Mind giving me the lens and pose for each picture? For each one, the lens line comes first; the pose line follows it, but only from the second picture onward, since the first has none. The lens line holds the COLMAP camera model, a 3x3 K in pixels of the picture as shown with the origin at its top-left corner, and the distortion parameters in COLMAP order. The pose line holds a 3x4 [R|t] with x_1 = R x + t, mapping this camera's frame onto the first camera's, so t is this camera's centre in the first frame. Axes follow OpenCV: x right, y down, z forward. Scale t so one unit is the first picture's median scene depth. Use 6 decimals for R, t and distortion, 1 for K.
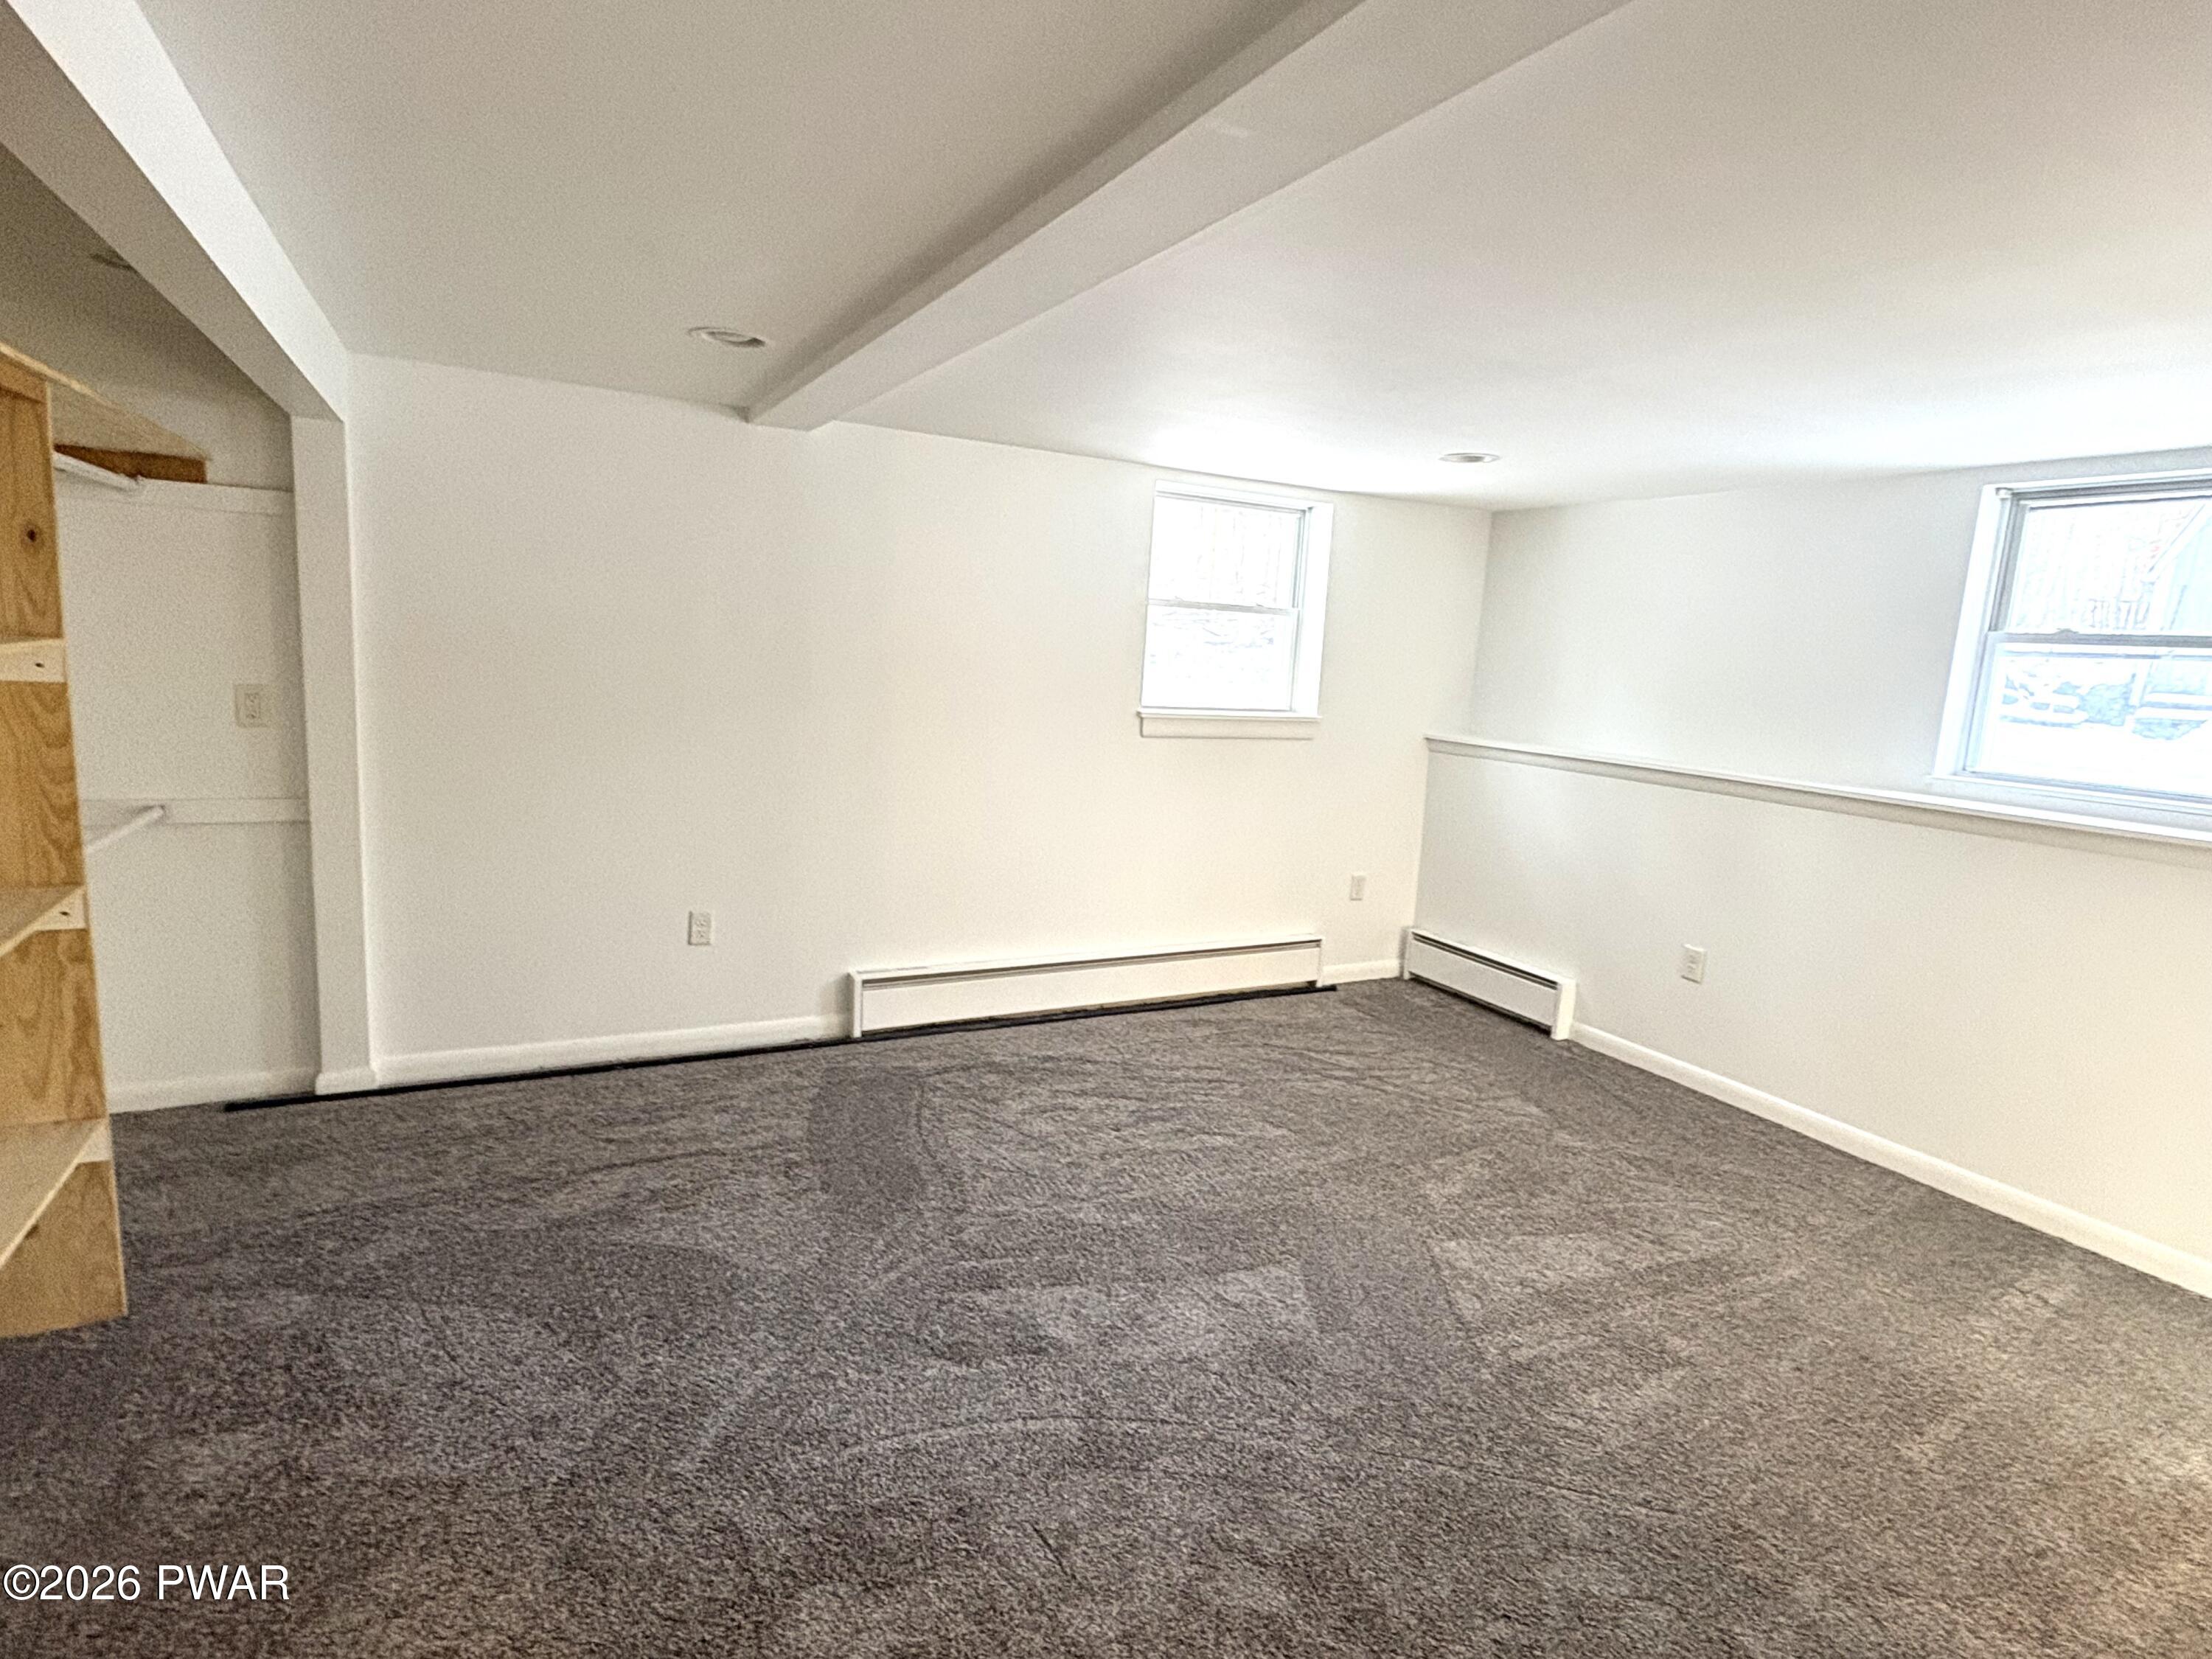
lens RADIAL K [[1161.6, 0, 1109.4], [0, 1161.6, 821.6], [0, 0, 1]] dist [-0.006656, -0.000046]
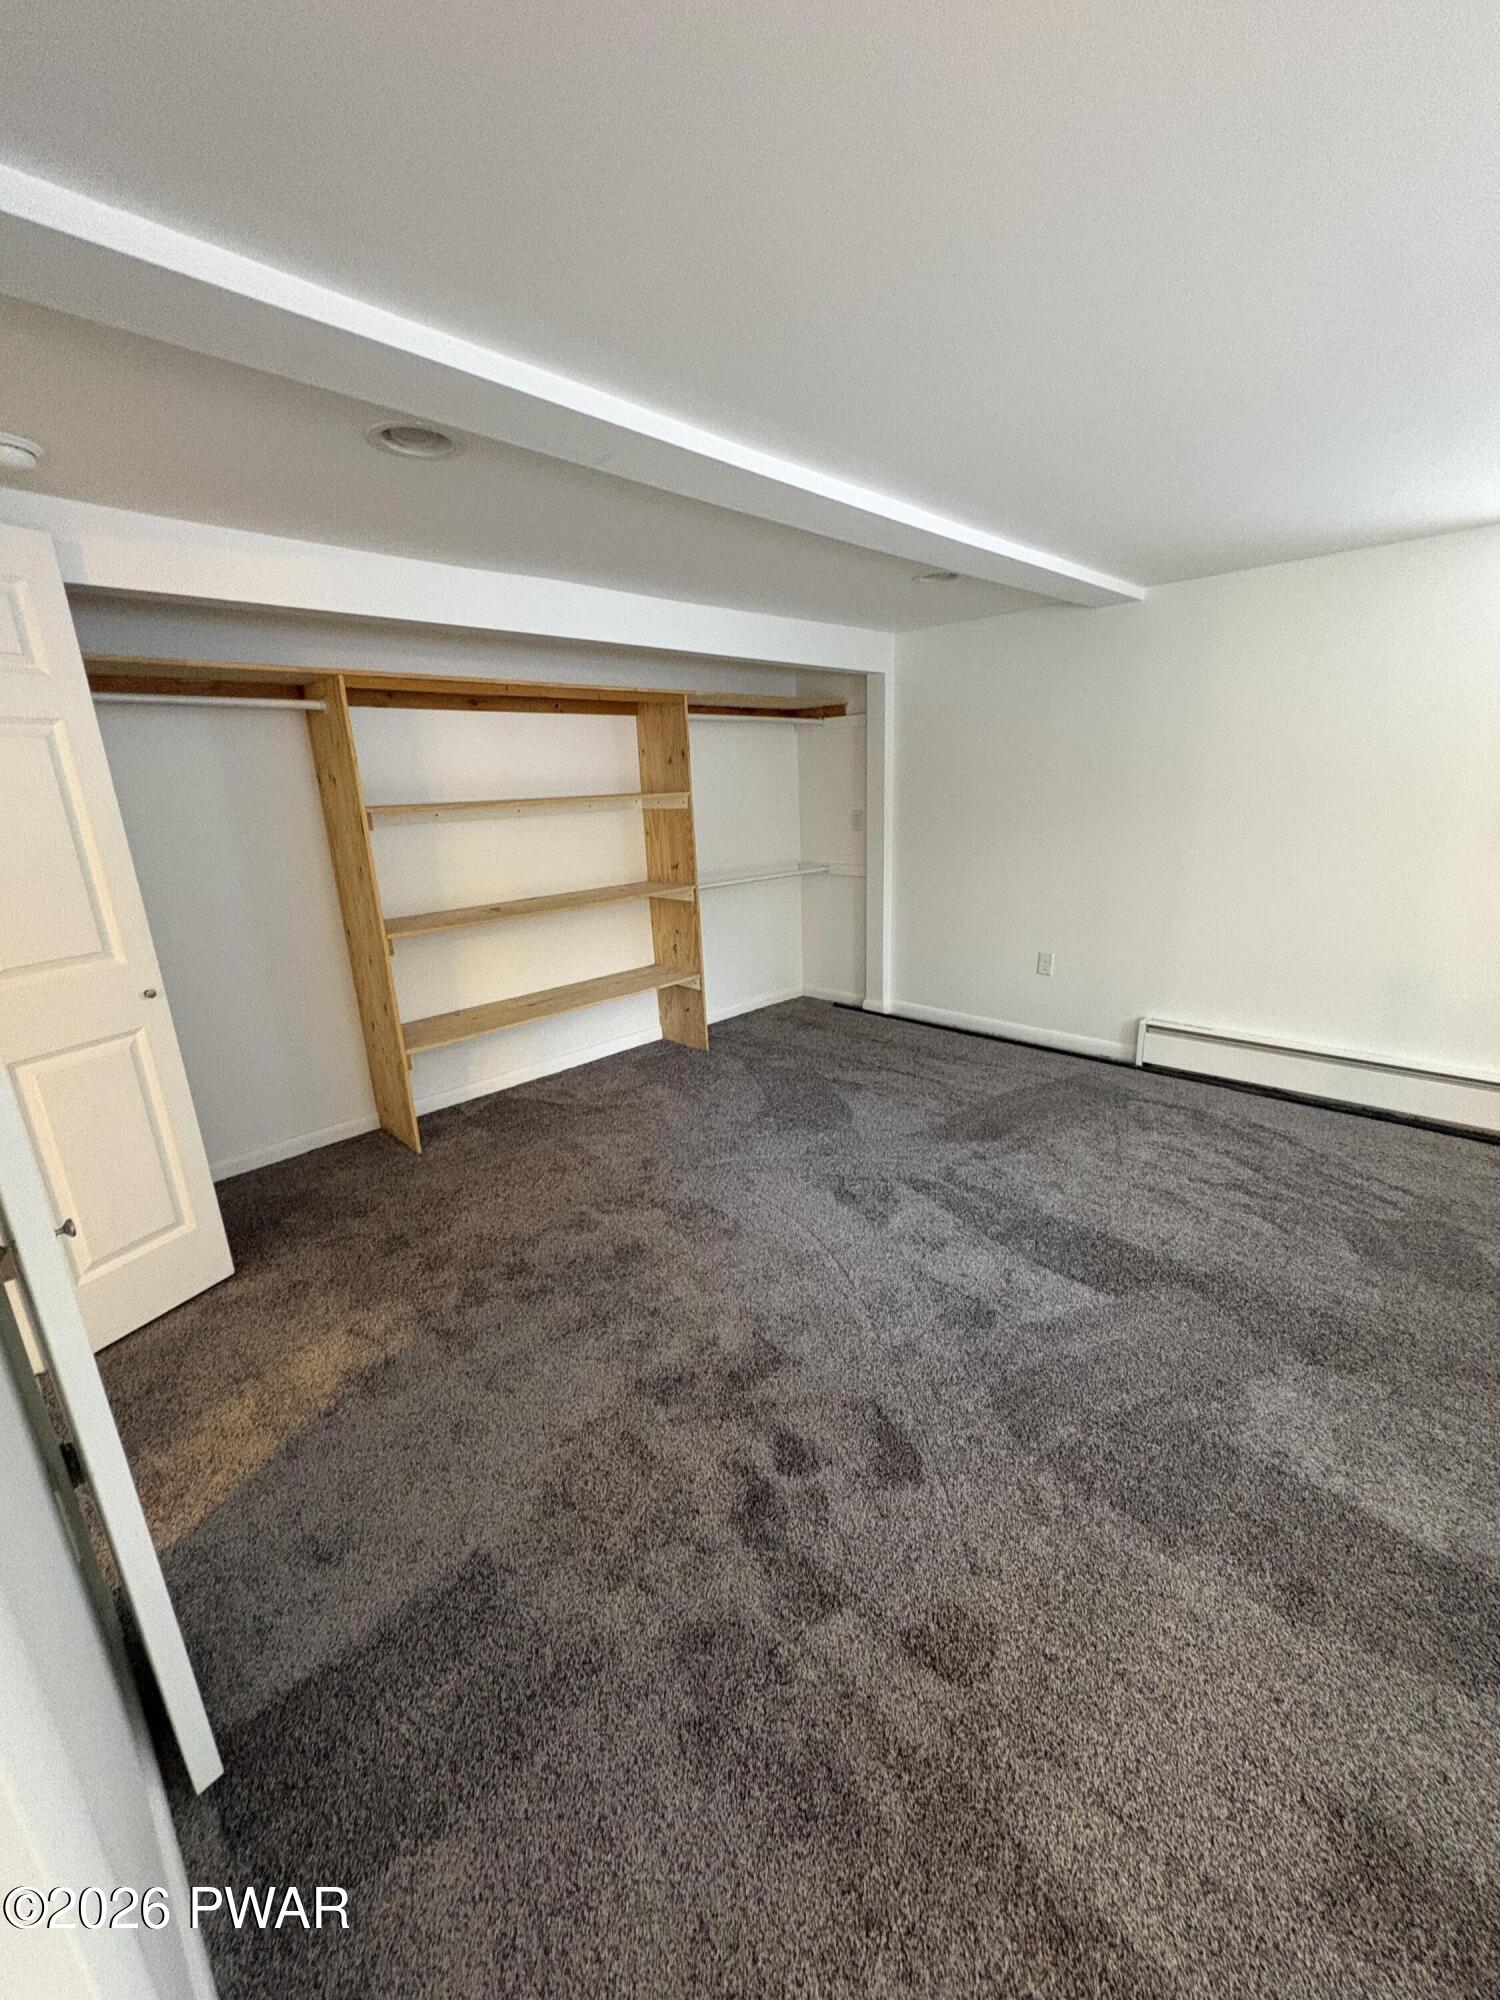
lens RADIAL K [[789.0, 0, 753.8], [0, 789.0, 1005.0], [0, 0, 1]] dist [-0.003682, -0.000802]
pose [[0.312937, 0.191037, -0.930363, 0.536335], [-0.089042, 0.981149, 0.171515, 0.000659], [0.945591, 0.029168, 0.324049, 0.317818]]
